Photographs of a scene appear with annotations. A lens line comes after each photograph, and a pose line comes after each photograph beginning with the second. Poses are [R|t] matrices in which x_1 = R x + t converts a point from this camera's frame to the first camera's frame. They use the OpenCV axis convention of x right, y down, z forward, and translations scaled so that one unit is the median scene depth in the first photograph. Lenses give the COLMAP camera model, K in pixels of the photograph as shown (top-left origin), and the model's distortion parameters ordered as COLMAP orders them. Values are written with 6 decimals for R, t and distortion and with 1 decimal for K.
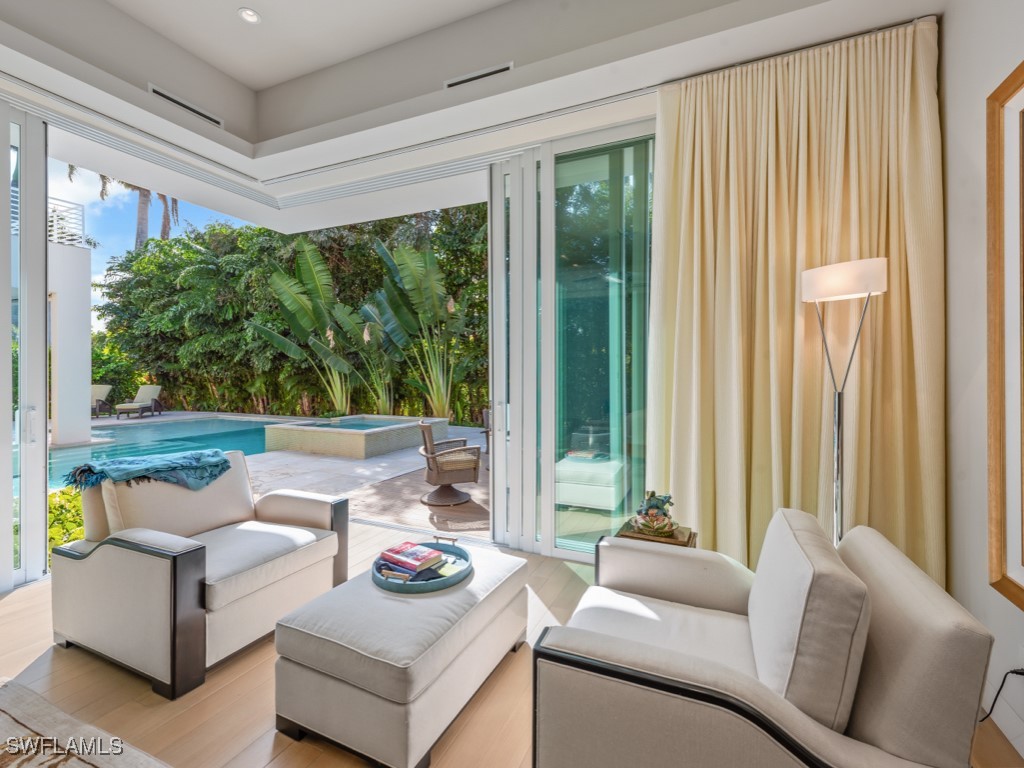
lens RADIAL K [[447.9, 0, 512.0], [0, 447.9, 384.0], [0, 0, 1]] dist [0.001479, 0.022065]
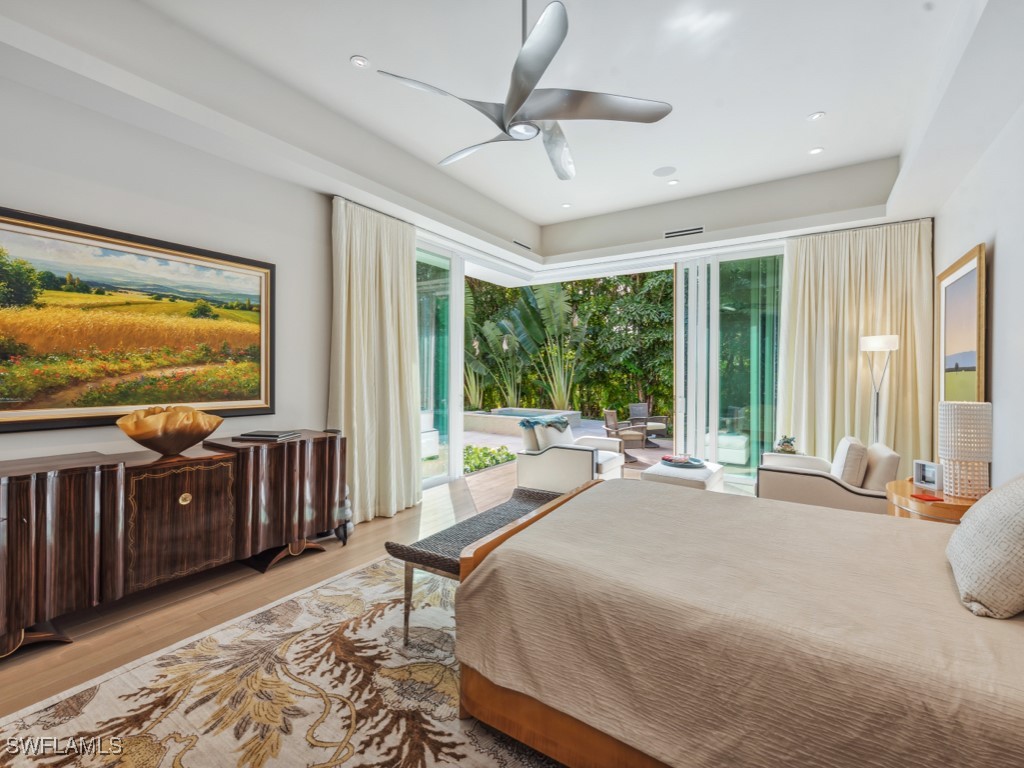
lens RADIAL K [[447.9, 0, 512.0], [0, 447.9, 384.0], [0, 0, 1]] dist [0.001479, 0.022065]
pose [[0.988130, 0.008738, -0.153369, -0.361821], [-0.008589, 0.999962, 0.001635, -0.005852], [0.153378, -0.000298, 0.988168, -0.745694]]
